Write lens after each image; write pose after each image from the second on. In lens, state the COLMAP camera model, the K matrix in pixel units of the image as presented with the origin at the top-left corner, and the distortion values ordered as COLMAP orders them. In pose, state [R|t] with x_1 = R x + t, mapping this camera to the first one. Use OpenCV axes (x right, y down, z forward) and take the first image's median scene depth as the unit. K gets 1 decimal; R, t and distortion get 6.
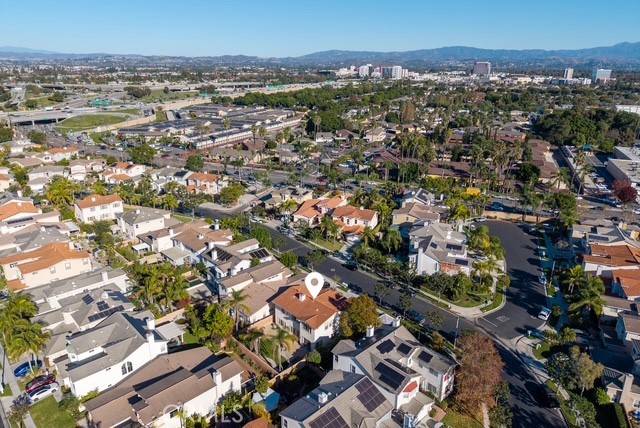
lens RADIAL K [[418.9, 0, 316.9], [0, 418.9, 211.8], [0, 0, 1]] dist [0.046680, -0.056627]
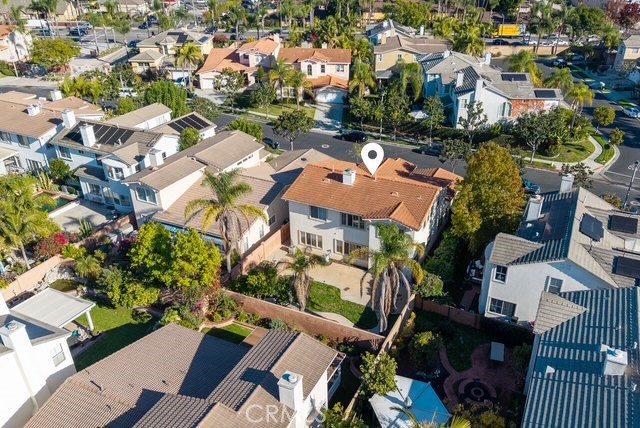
lens RADIAL K [[501.0, 0, 320.4], [0, 501.0, 235.3], [0, 0, 1]] dist [0.003477, -0.001921]
pose [[0.925039, -0.182528, 0.333148, -0.219712], [0.119456, 0.972278, 0.201011, 0.131571], [-0.360602, -0.146147, 0.921199, 0.431495]]
